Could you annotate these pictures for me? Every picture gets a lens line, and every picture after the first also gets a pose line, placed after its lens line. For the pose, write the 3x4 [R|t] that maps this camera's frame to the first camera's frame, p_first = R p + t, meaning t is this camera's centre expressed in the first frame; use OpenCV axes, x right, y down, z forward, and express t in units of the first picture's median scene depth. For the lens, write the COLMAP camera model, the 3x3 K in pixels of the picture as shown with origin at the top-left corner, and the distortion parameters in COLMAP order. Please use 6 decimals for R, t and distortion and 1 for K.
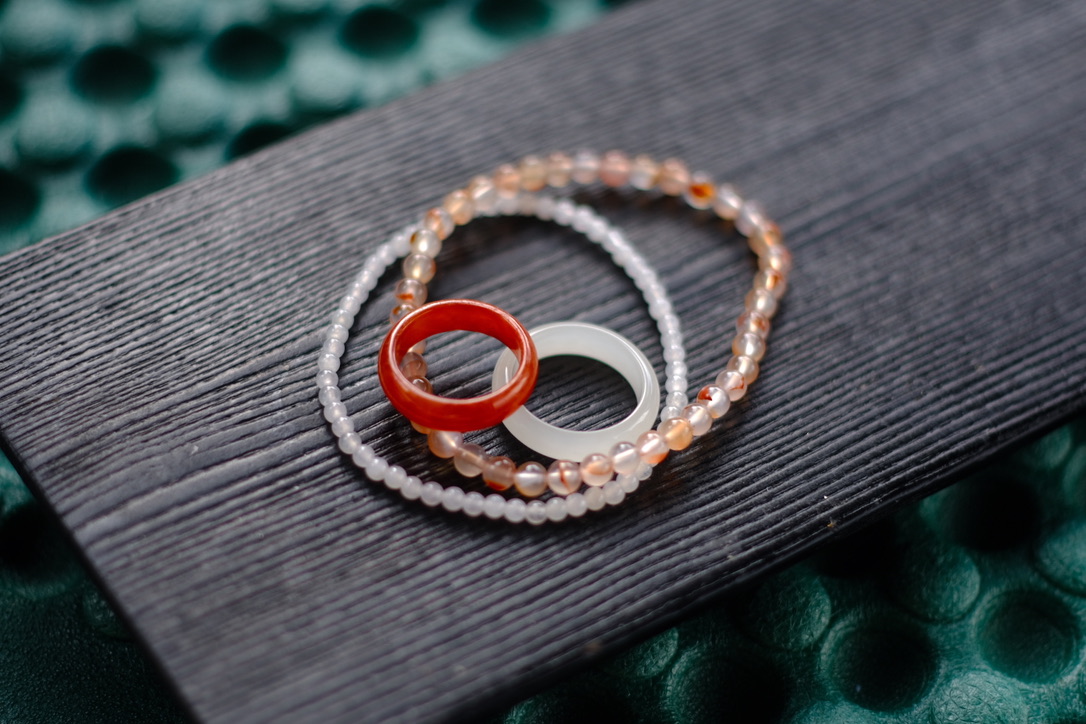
lens RADIAL K [[3018.0, 0, 534.9], [0, 3018.0, 364.1], [0, 0, 1]] dist [-0.111857, 0.000000]
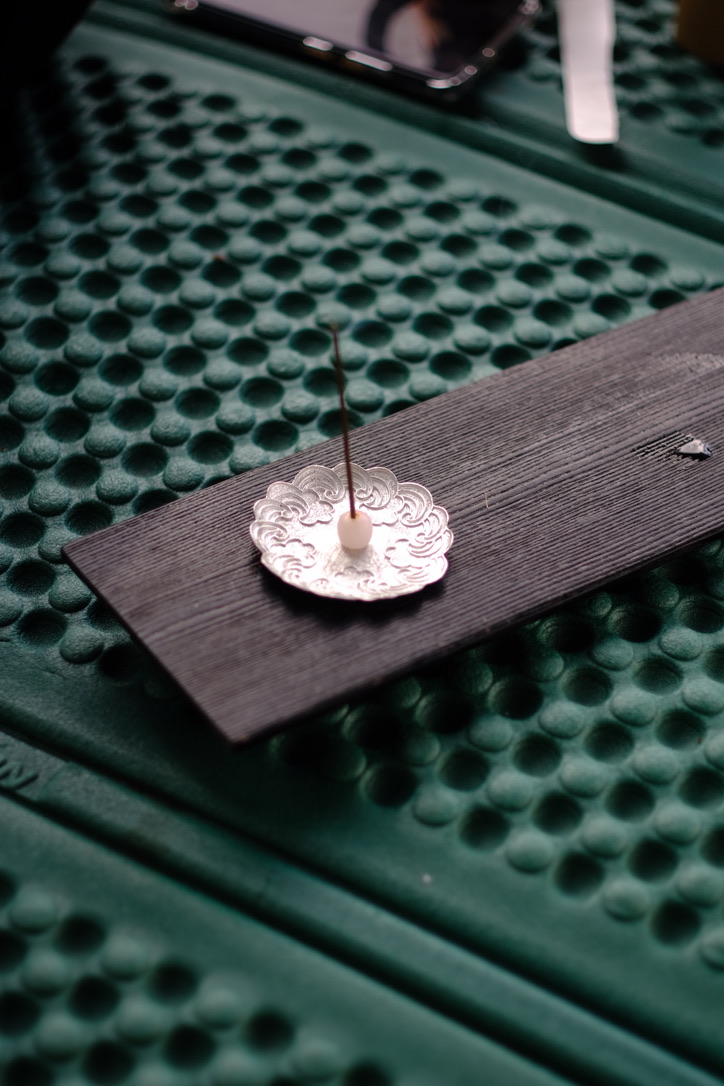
lens RADIAL K [[3018.0, 0, 361.2], [0, 3018.0, 538.7], [0, 0, 1]] dist [-0.111857, 0.000000]
pose [[0.999047, -0.036290, -0.024260, 0.060494], [0.032516, 0.989465, -0.141074, 0.283985], [0.029124, 0.140150, 0.989702, -1.139914]]
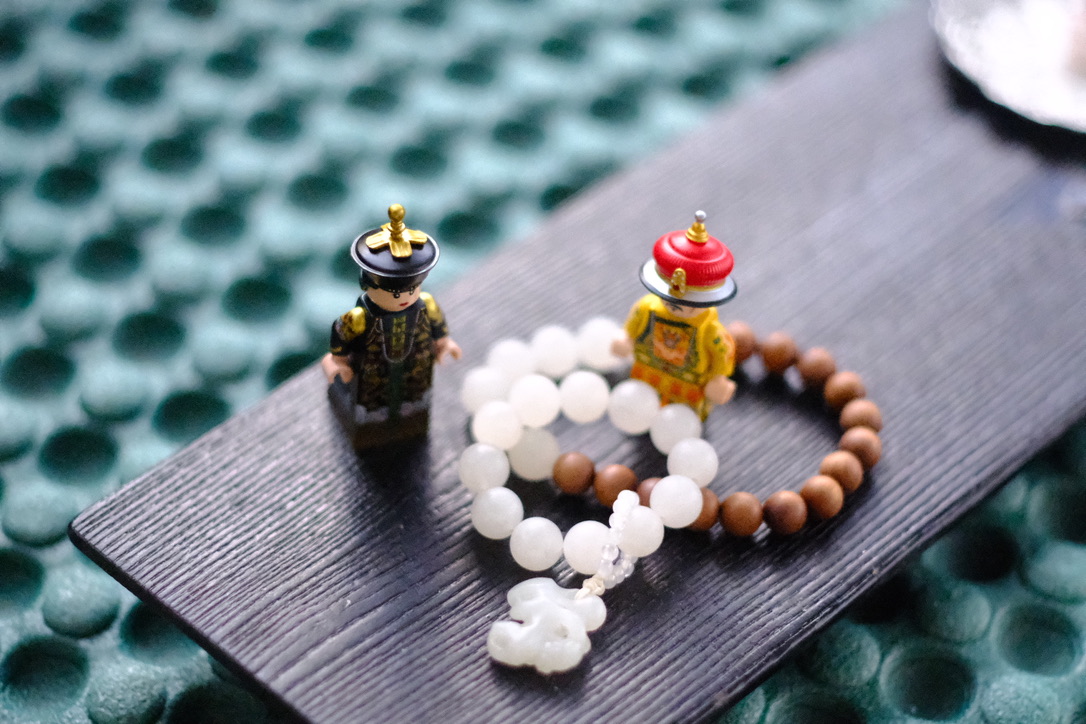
lens RADIAL K [[3018.0, 0, 557.6], [0, 3018.0, 306.3], [0, 0, 1]] dist [-0.111857, 0.000000]
pose [[0.972952, -0.161699, 0.164977, -0.201462], [0.182583, 0.975794, -0.120375, 0.069471], [-0.141519, 0.147241, 0.978924, -0.172827]]
